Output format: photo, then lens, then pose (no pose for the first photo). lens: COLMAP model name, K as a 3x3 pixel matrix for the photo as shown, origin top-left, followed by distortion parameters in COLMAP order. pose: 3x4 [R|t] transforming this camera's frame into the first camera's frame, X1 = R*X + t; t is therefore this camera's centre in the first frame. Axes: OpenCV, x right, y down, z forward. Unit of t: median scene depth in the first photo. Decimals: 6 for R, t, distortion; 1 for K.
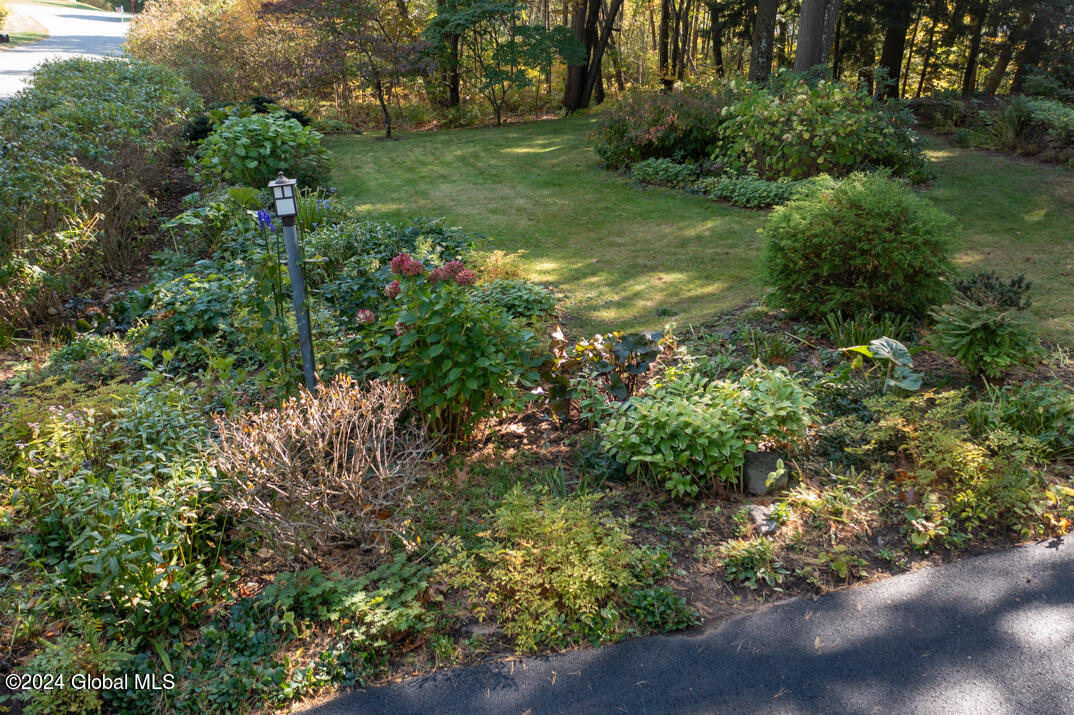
lens RADIAL K [[866.6, 0, 533.4], [0, 866.6, 351.6], [0, 0, 1]] dist [-0.016284, 0.004581]
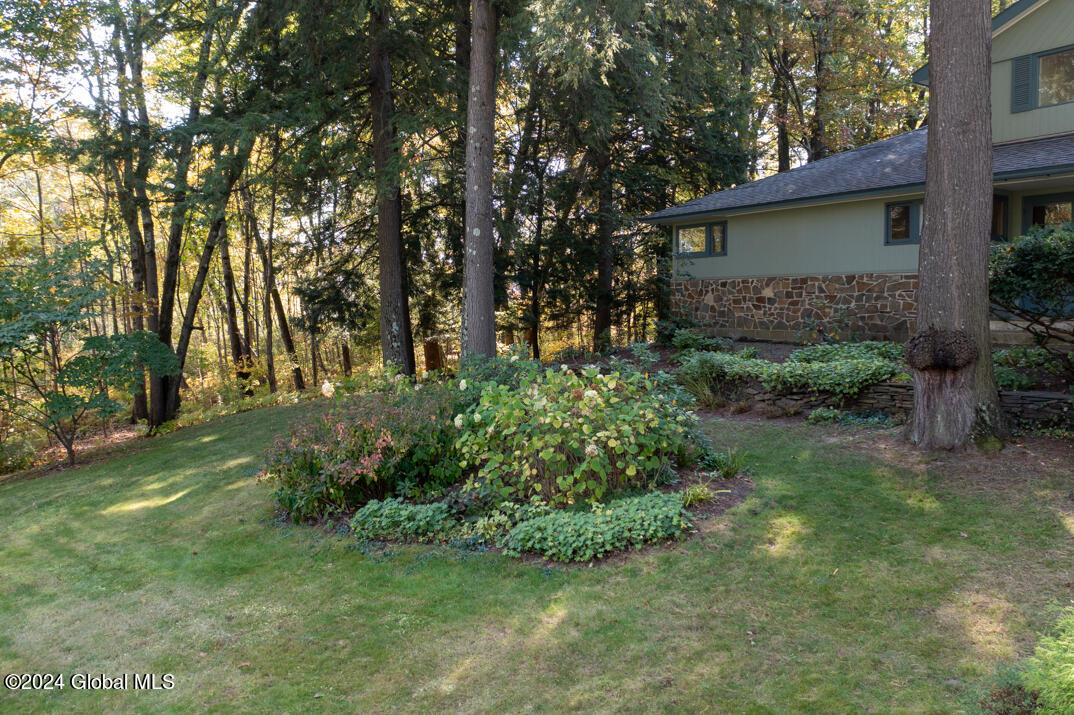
lens RADIAL K [[848.5, 0, 533.6], [0, 848.5, 352.1], [0, 0, 1]] dist [-0.019353, 0.002170]
pose [[0.864731, -0.112005, 0.489586, -0.068175], [0.254526, 0.938093, -0.234944, -0.133979], [-0.432962, 0.327776, 0.839706, 0.312361]]
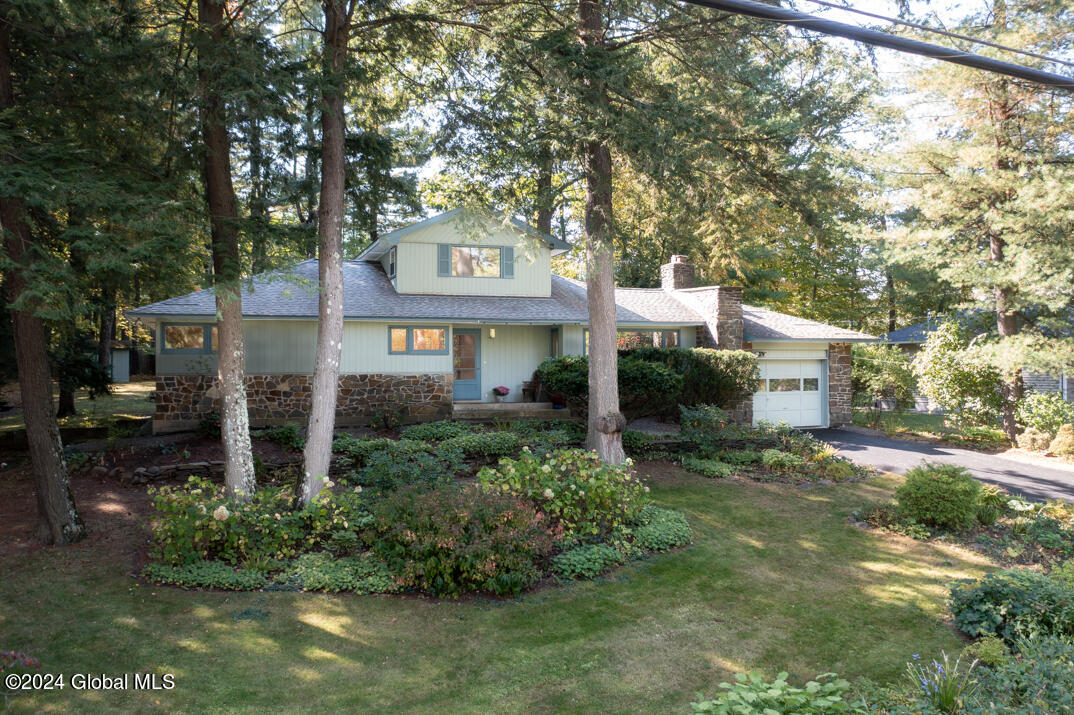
lens RADIAL K [[846.7, 0, 531.1], [0, 846.7, 355.3], [0, 0, 1]] dist [-0.013802, 0.001475]
pose [[-0.269816, -0.070878, 0.960300, -0.696863], [0.341534, 0.925404, 0.164263, -0.560598], [-0.900308, 0.372296, -0.225481, 1.084514]]
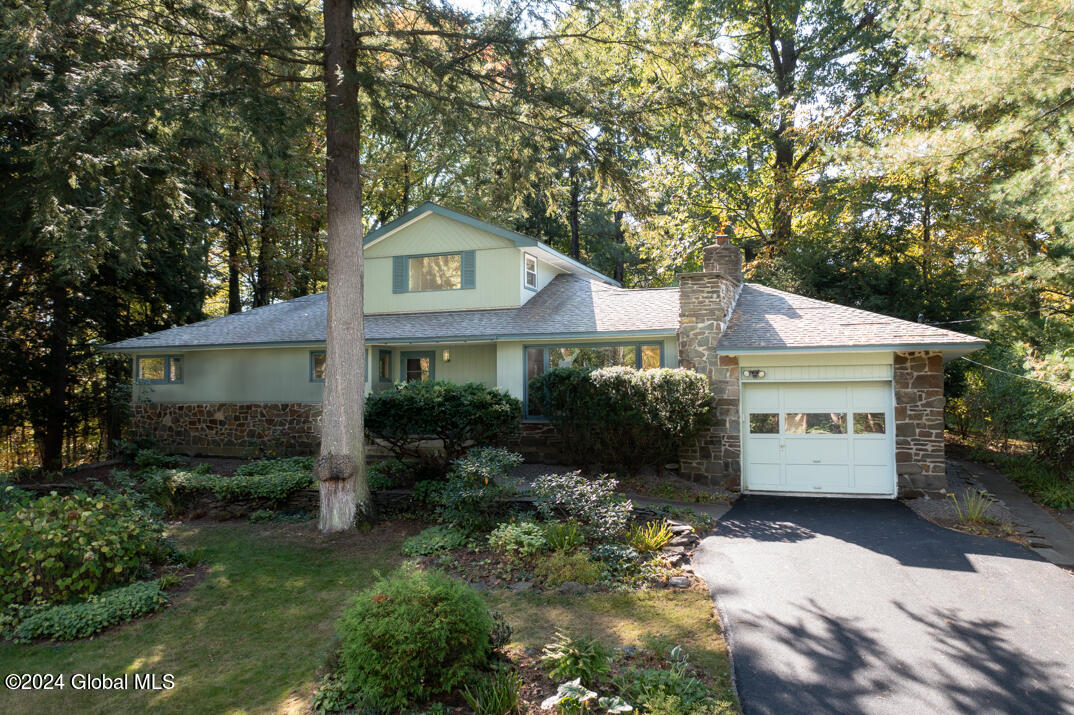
lens RADIAL K [[846.7, 0, 531.1], [0, 846.7, 355.3], [0, 0, 1]] dist [-0.013802, 0.001475]
pose [[0.412487, -0.036297, 0.910240, -0.288416], [0.375533, 0.917128, -0.133605, -0.109591], [-0.829958, 0.396936, 0.391934, 0.086565]]
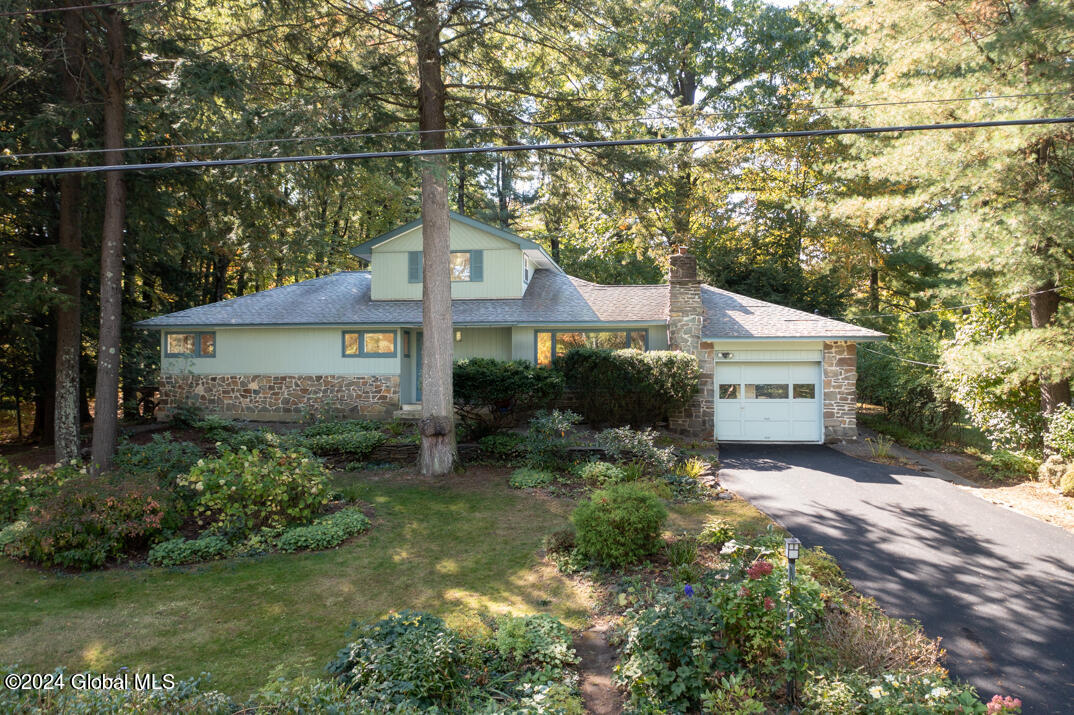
lens RADIAL K [[848.5, 0, 533.6], [0, 848.5, 352.1], [0, 0, 1]] dist [-0.019353, 0.002170]
pose [[0.210005, -0.064716, 0.975556, -0.704762], [0.381627, 0.924081, -0.020850, -0.227835], [-0.900144, 0.376677, 0.218759, 0.258787]]
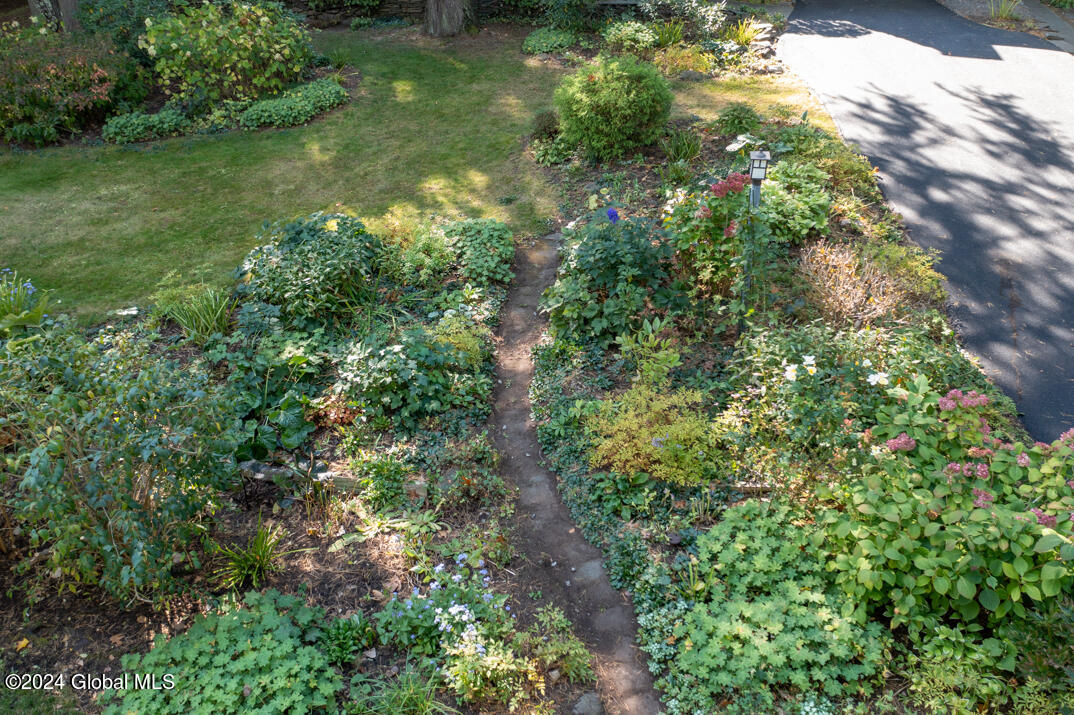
lens RADIAL K [[848.5, 0, 533.6], [0, 848.5, 352.1], [0, 0, 1]] dist [-0.019353, 0.002170]
pose [[0.341384, -0.522229, 0.781495, -0.530674], [0.384975, 0.836193, 0.390610, -0.179535], [-0.857468, 0.167507, 0.486508, 0.178074]]
